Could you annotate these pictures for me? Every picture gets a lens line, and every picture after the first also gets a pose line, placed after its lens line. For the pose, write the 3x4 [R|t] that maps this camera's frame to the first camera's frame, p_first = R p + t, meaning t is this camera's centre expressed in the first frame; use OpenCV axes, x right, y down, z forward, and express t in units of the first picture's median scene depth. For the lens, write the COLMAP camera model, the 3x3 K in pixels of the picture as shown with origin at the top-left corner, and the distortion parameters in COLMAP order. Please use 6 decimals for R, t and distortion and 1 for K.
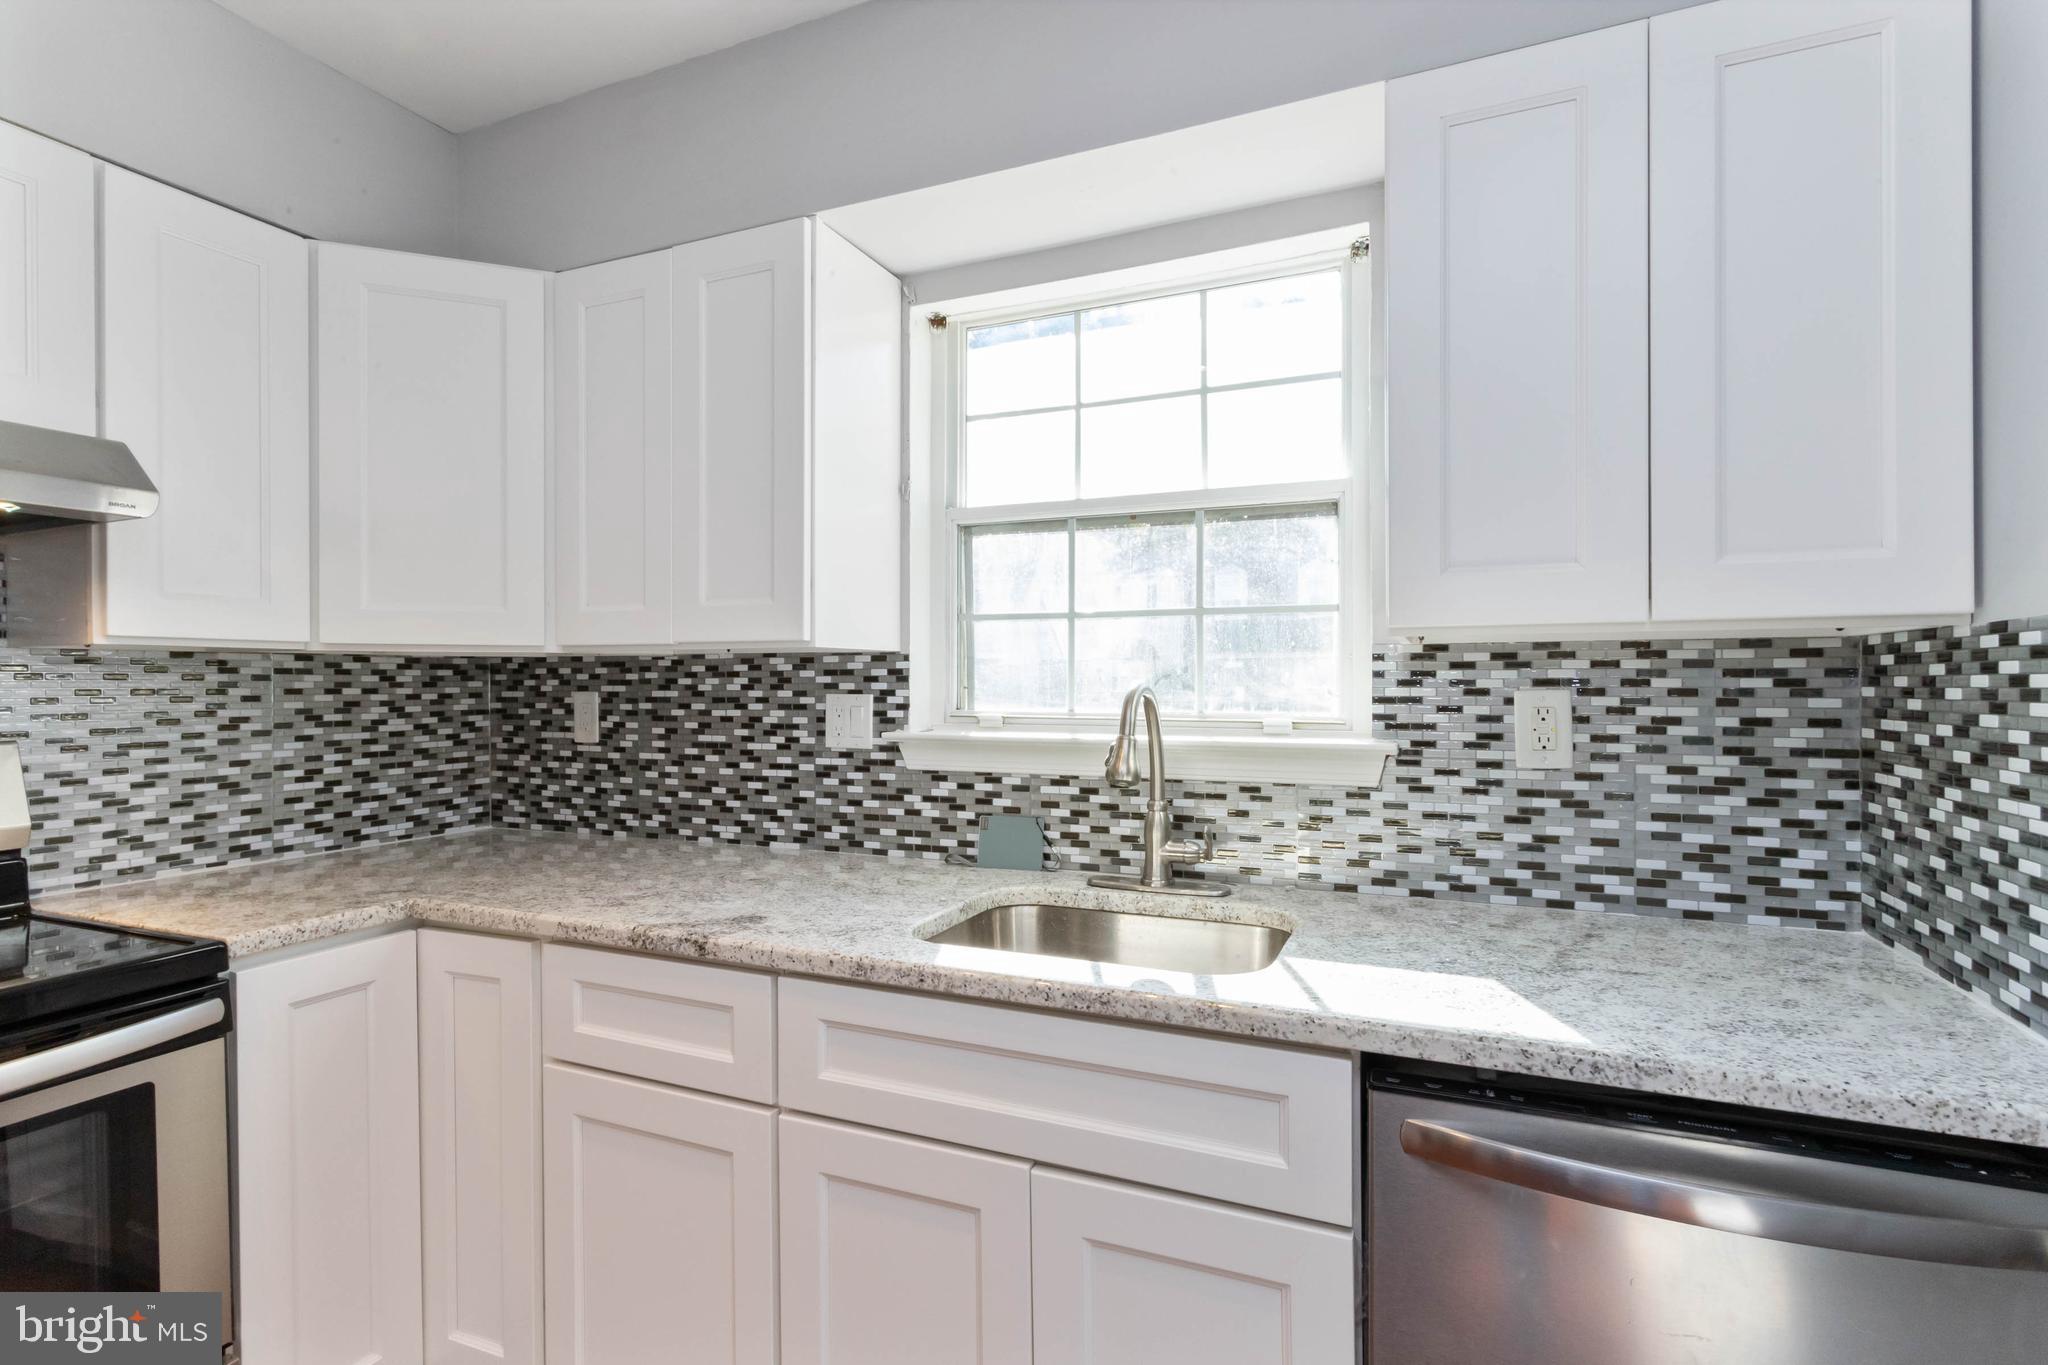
lens RADIAL K [[969.2, 0, 1017.0], [0, 969.2, 679.5], [0, 0, 1]] dist [-0.001794, 0.004087]
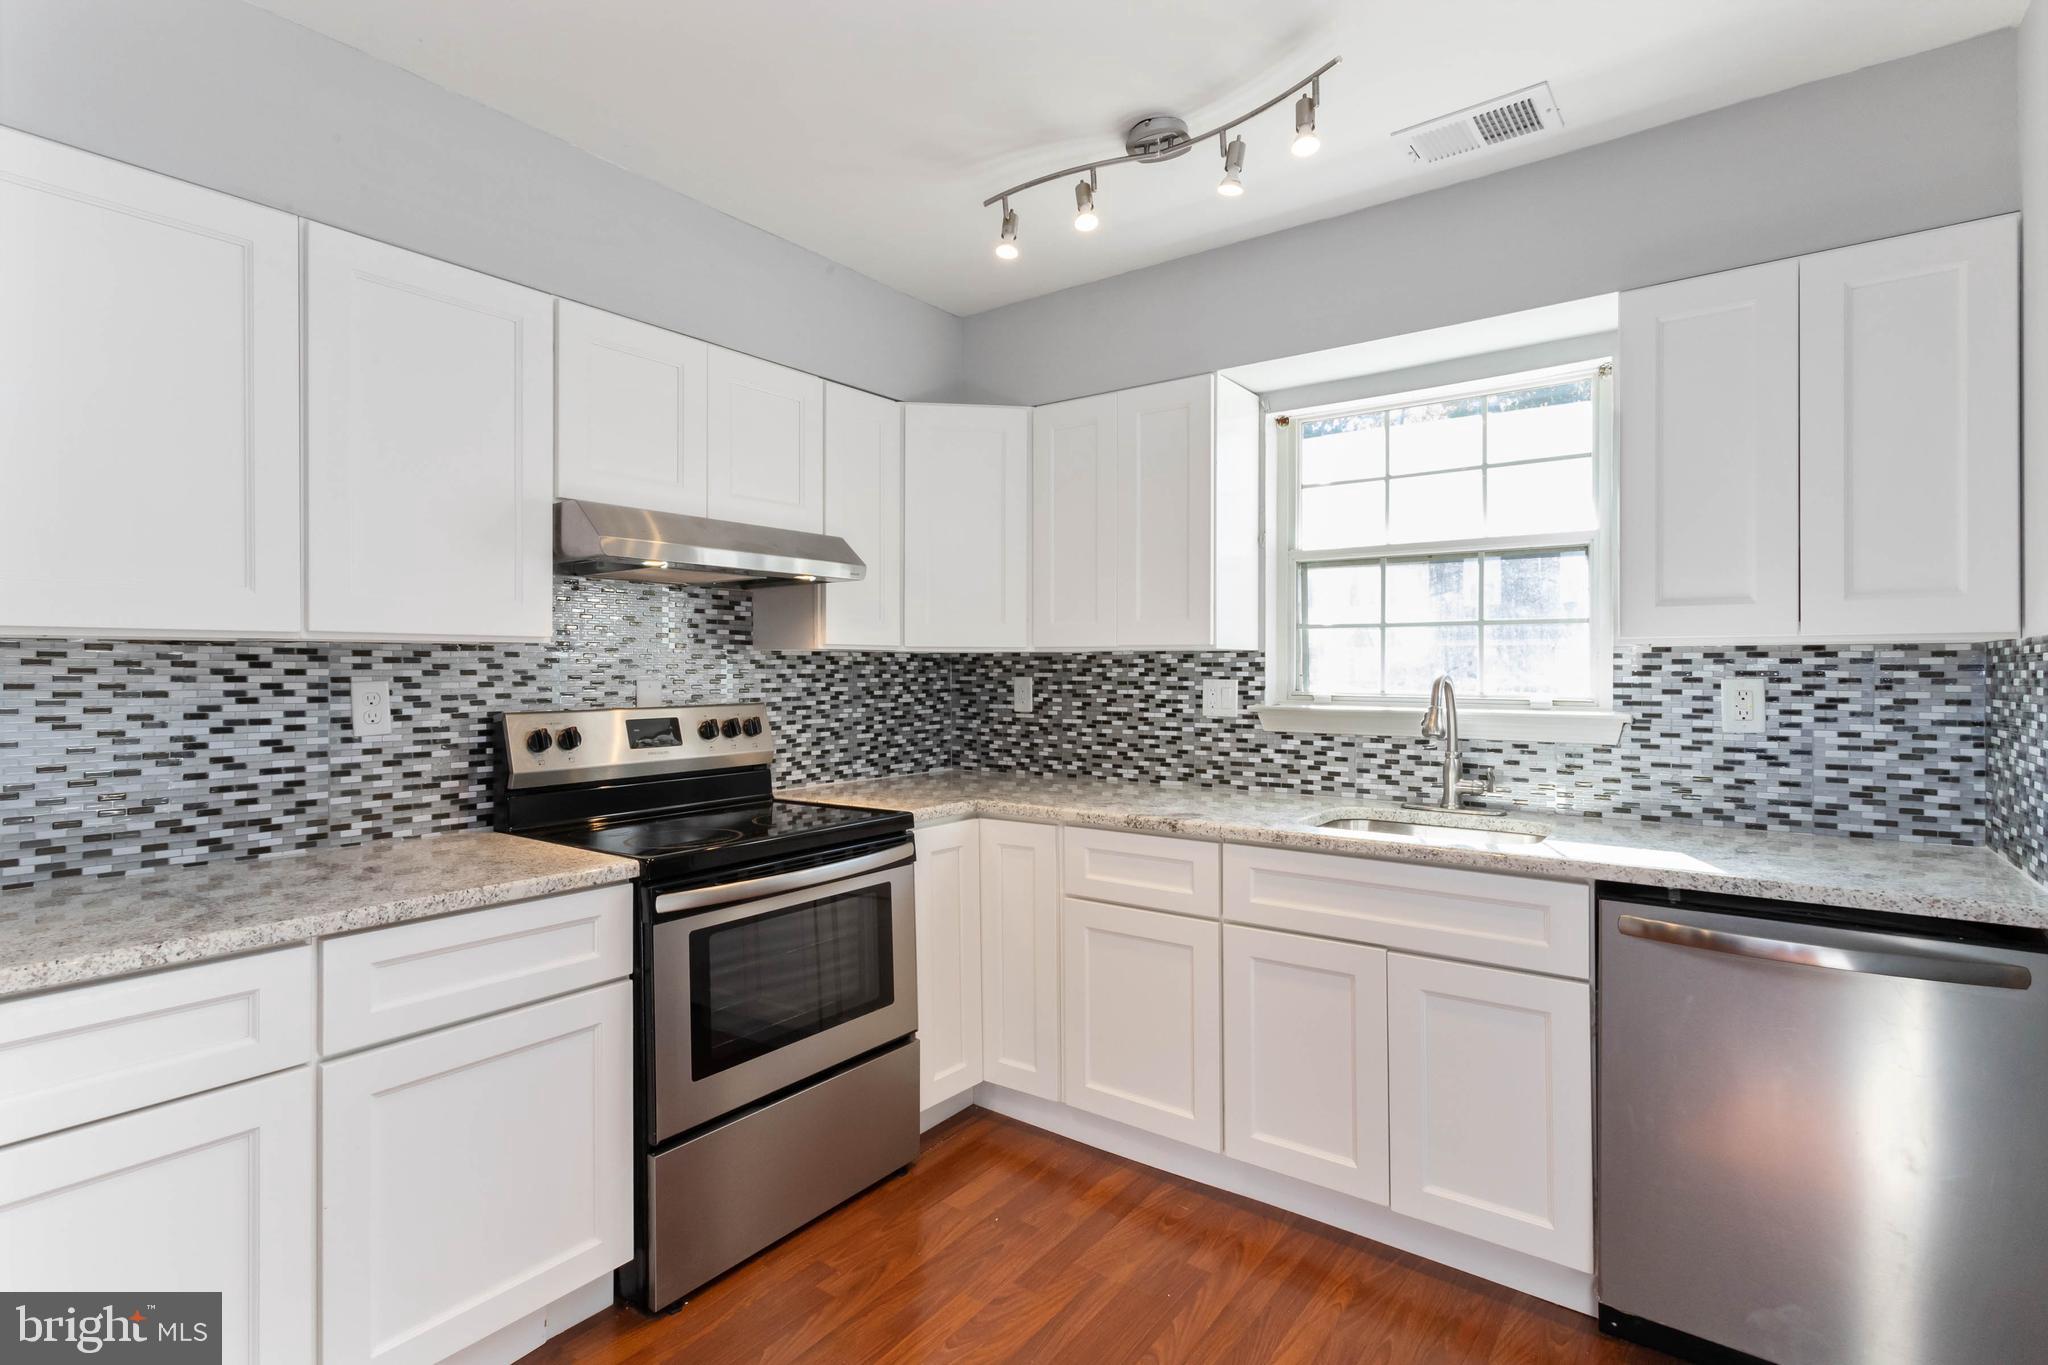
lens RADIAL K [[969.2, 0, 1017.0], [0, 969.2, 666.6], [0, 0, 1]] dist [-0.001794, 0.004087]
pose [[0.974005, 0.002081, -0.226517, -0.168302], [-0.002007, 0.999998, 0.000554, -0.005390], [0.226518, -0.000084, 0.974007, -0.593215]]
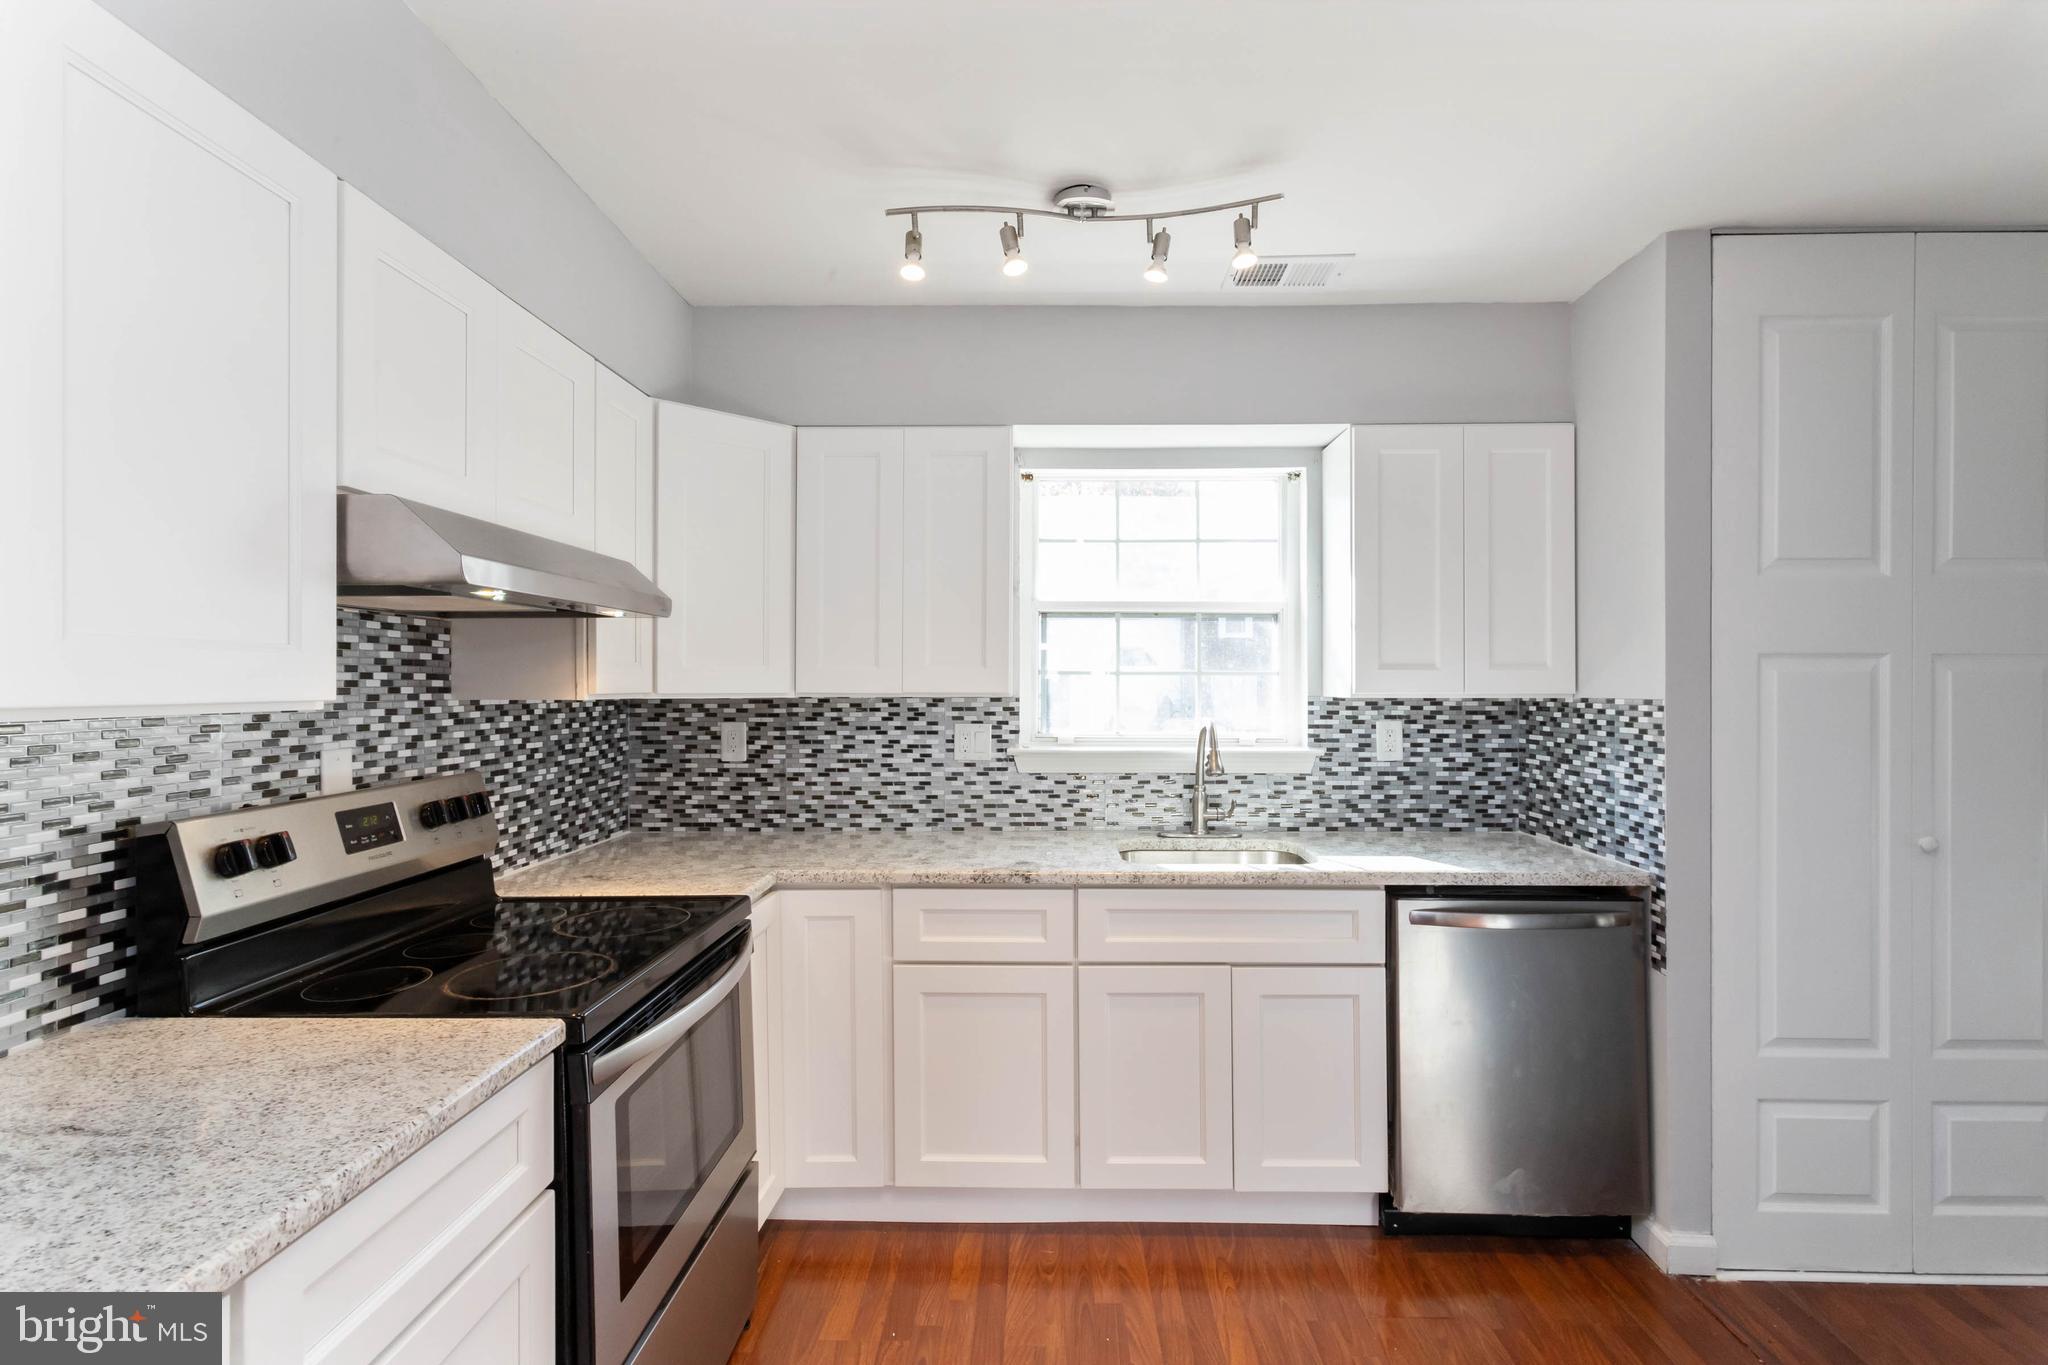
lens RADIAL K [[969.2, 0, 1017.8], [0, 969.2, 680.6], [0, 0, 1]] dist [-0.001794, 0.004087]
pose [[0.926168, 0.003901, 0.377091, -0.804800], [-0.003392, 0.999992, -0.002014, -0.057986], [-0.377096, 0.000586, 0.926174, -0.481266]]
